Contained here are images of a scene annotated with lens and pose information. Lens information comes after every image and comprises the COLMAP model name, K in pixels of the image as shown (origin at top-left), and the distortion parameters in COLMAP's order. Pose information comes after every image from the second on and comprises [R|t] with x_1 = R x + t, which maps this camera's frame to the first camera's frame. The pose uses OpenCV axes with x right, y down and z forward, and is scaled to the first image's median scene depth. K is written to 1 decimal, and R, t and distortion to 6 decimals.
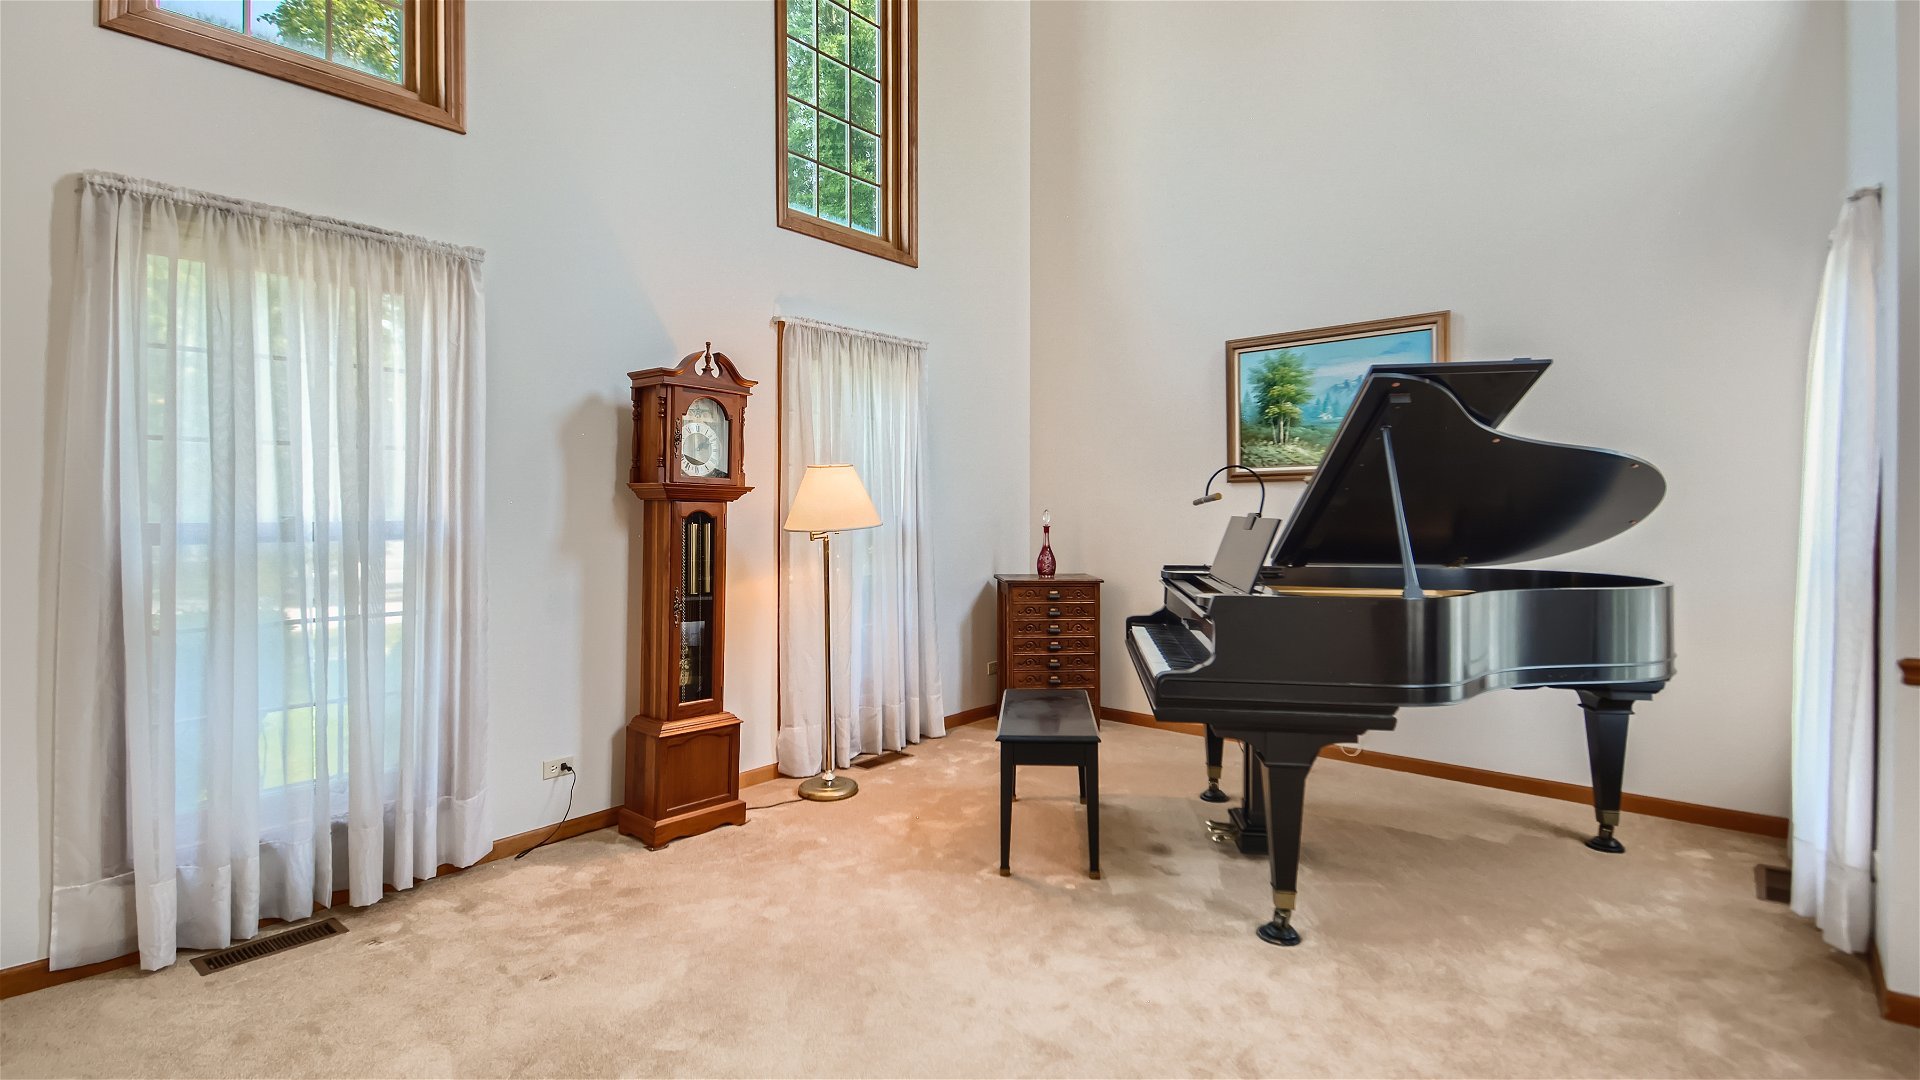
lens RADIAL K [[909.5, 0, 929.4], [0, 909.5, 508.0], [0, 0, 1]] dist [0.040355, -0.028680]
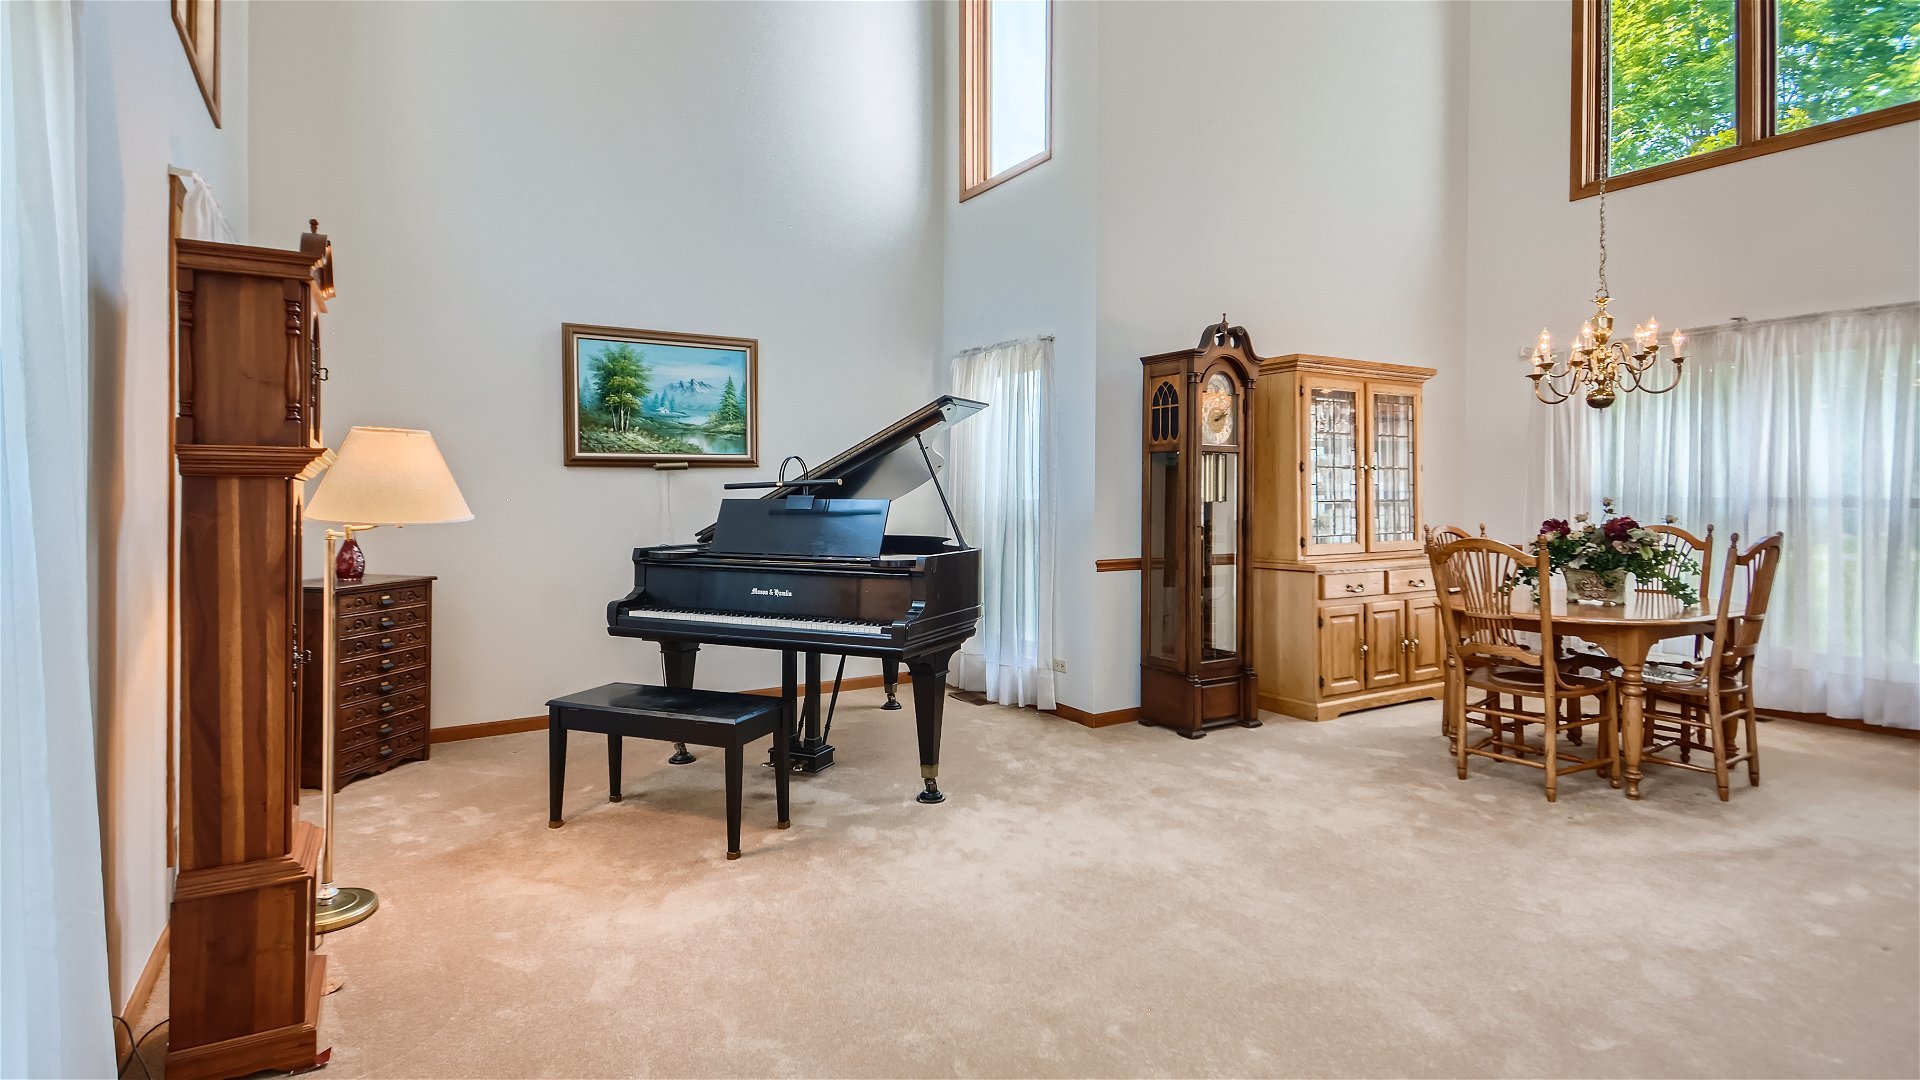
lens RADIAL K [[917.8, 0, 948.0], [0, 917.8, 519.0], [0, 0, 1]] dist [0.014765, -0.000135]
pose [[0.300978, -0.022625, 0.953363, -0.696234], [0.002198, 0.999732, 0.023031, 0.009977], [-0.953629, -0.004836, 0.300947, 0.423377]]
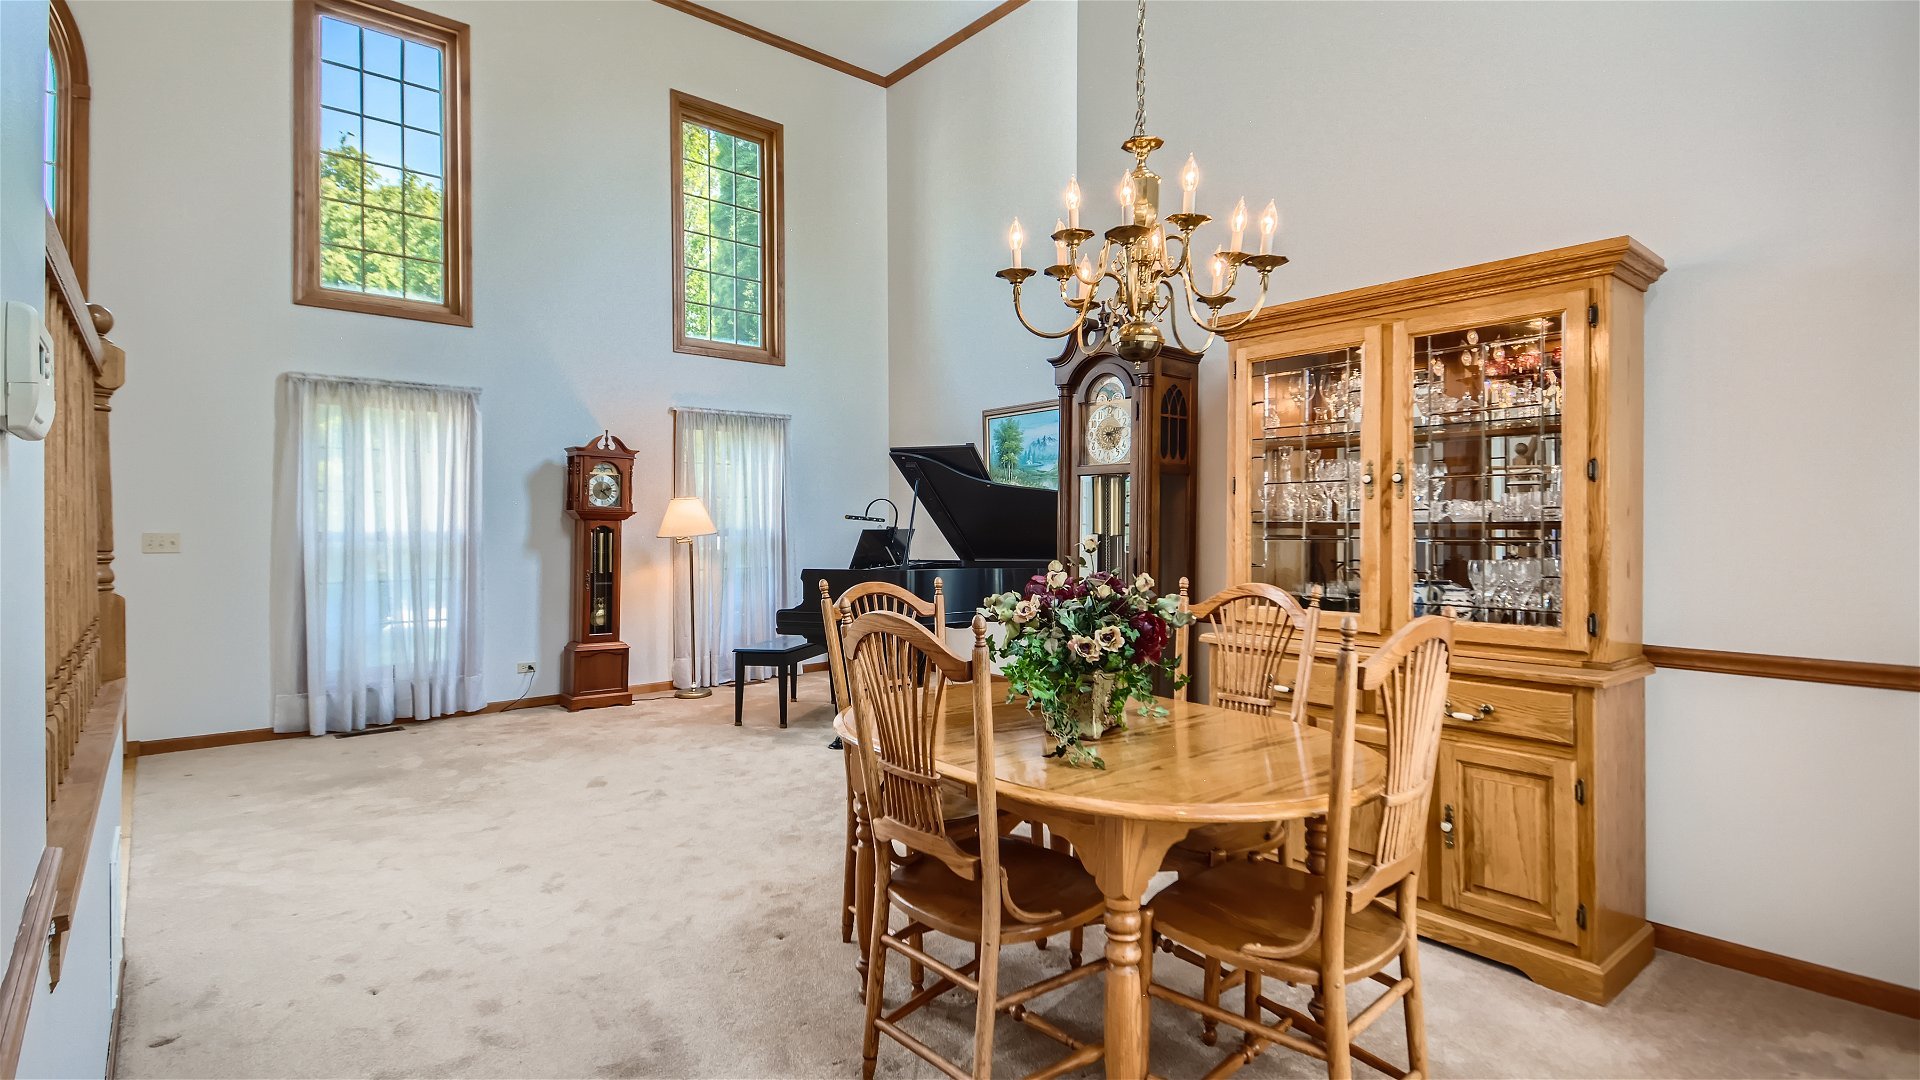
lens RADIAL K [[917.8, 0, 948.0], [0, 917.8, 519.0], [0, 0, 1]] dist [0.014765, -0.000135]
pose [[0.989988, -0.004143, -0.141092, 0.664313], [0.003123, 0.999967, -0.007453, 0.005657], [0.141119, 0.006938, 0.989968, -0.672138]]
